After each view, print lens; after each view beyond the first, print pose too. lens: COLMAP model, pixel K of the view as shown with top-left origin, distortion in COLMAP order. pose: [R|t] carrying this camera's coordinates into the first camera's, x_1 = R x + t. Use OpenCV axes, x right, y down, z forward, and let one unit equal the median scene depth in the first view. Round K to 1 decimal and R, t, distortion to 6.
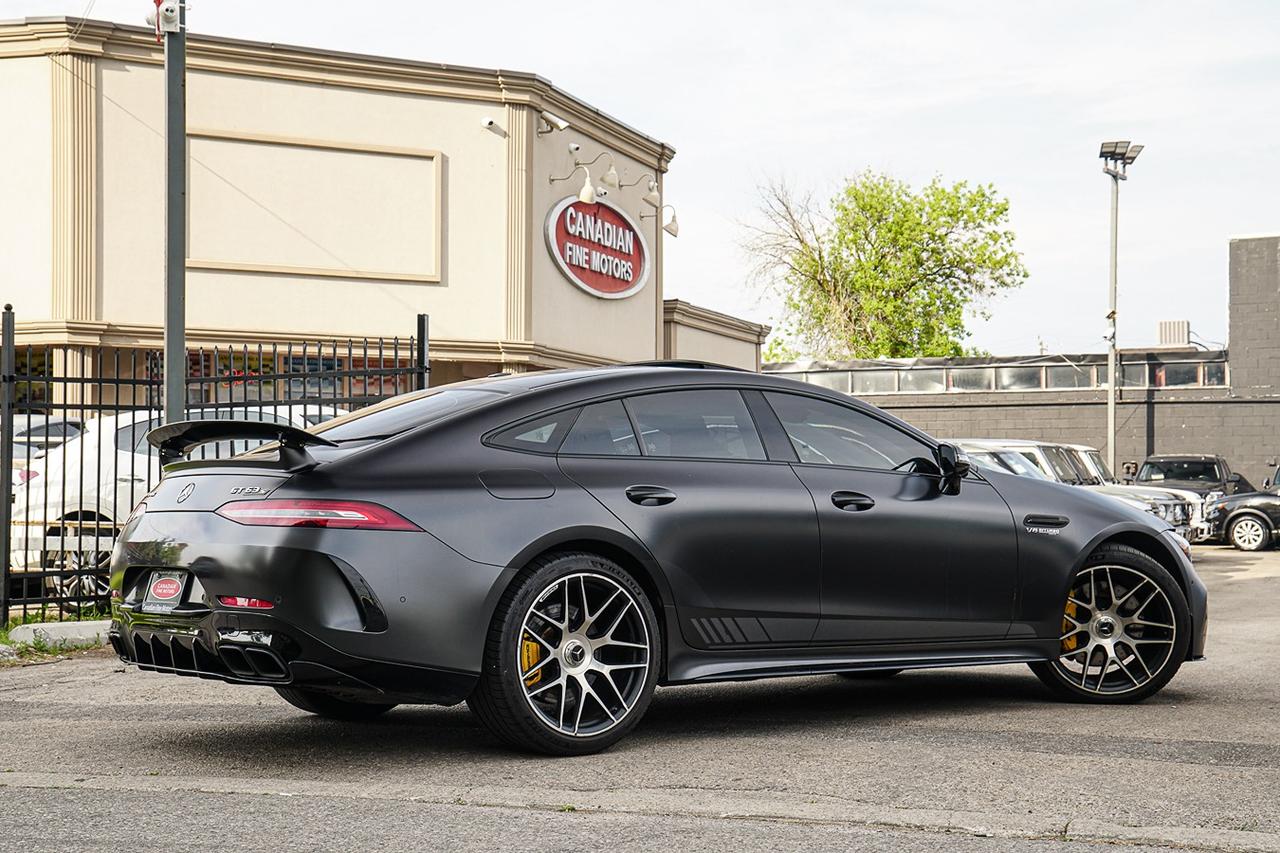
lens RADIAL K [[1887.2, 0, 643.5], [0, 1887.2, 431.4], [0, 0, 1]] dist [0.209950, 0.000000]
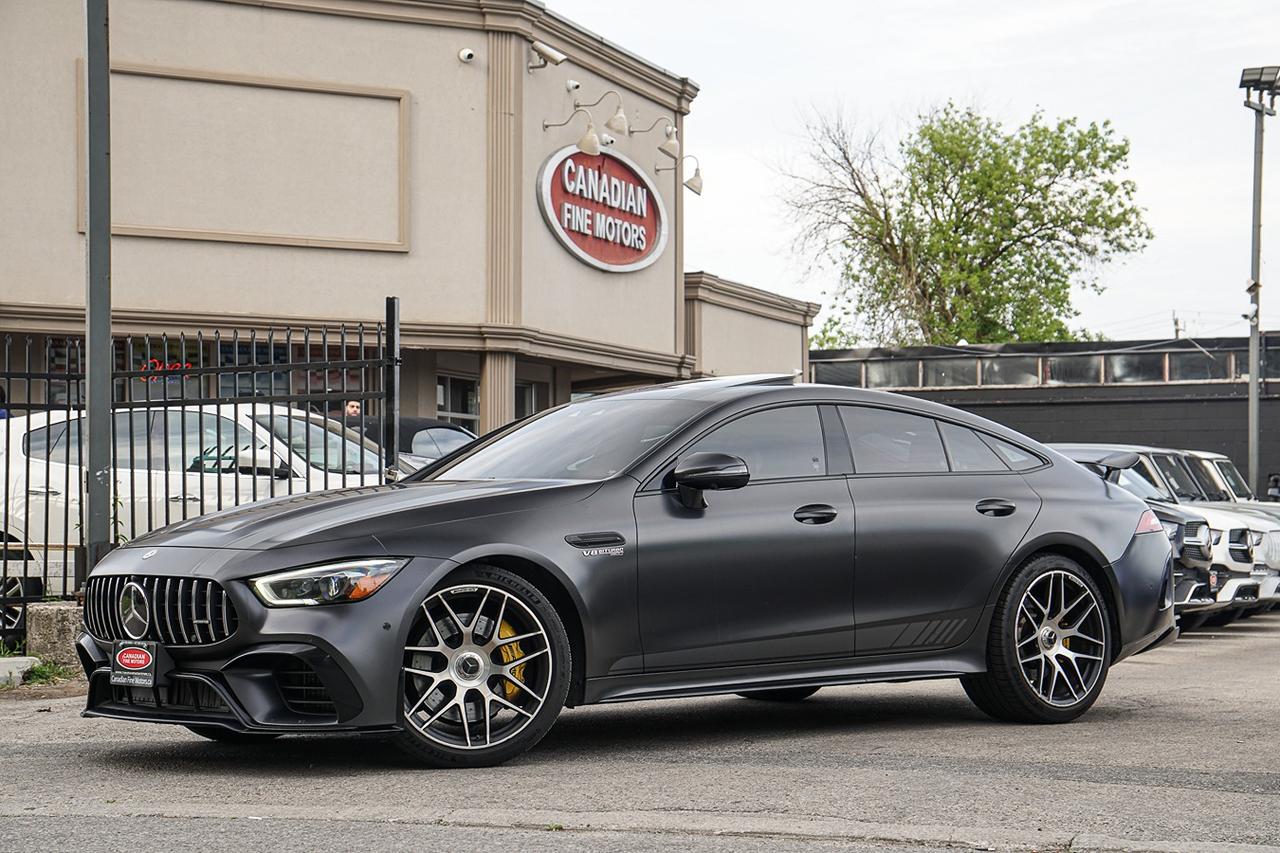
lens RADIAL K [[2419.4, 0, 633.9], [0, 2419.4, 436.6], [0, 0, 1]] dist [0.391092, 0.000000]
pose [[0.999909, -0.001327, -0.013420, 0.003062], [0.001327, 0.999999, 0.000005, 0.000535], [0.013420, -0.000023, 0.999910, -0.041562]]
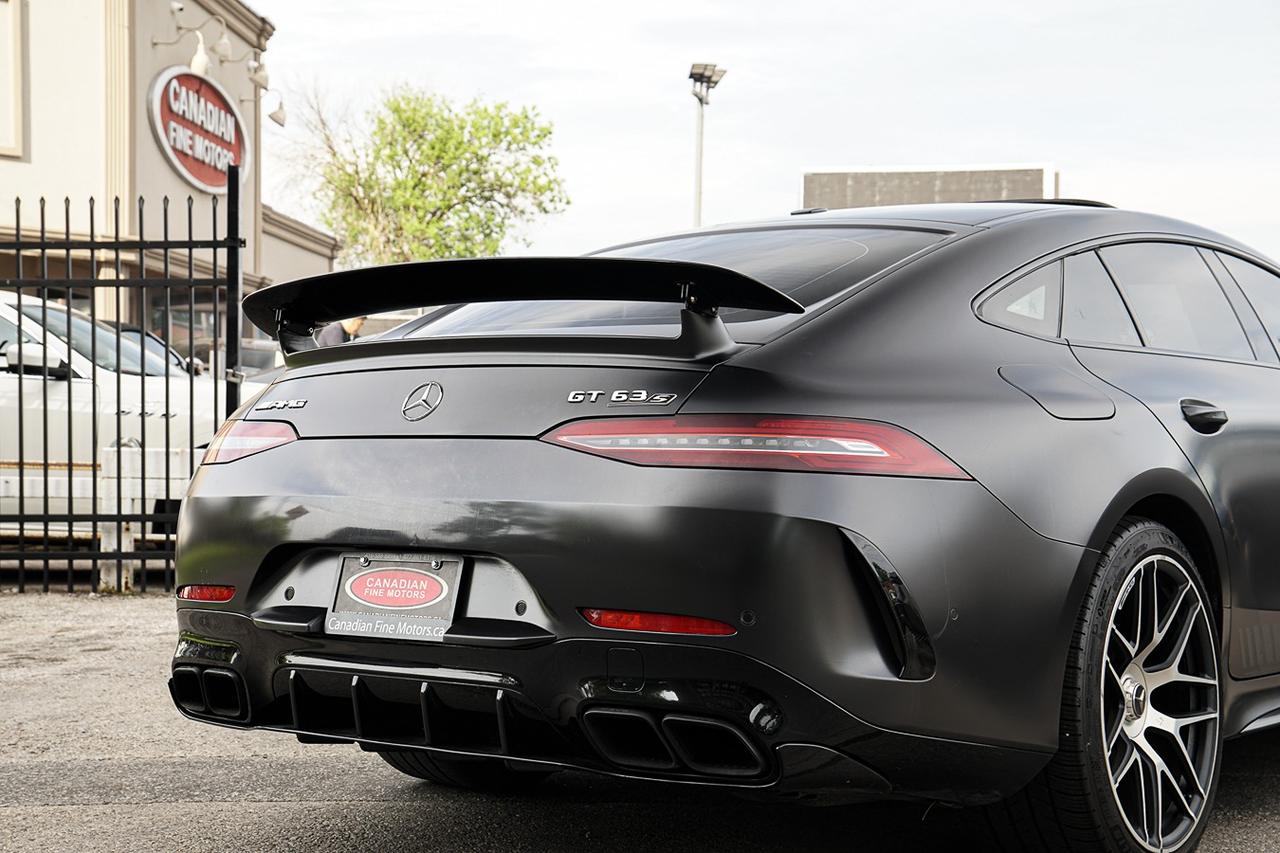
lens RADIAL K [[1887.2, 0, 645.9], [0, 1887.2, 425.0], [0, 0, 1]] dist [0.209950, 0.000000]
pose [[0.958599, 0.008531, 0.284633, -0.077346], [-0.017693, 0.999404, 0.029634, 0.005317], [-0.284211, -0.033443, 0.958178, 0.117179]]
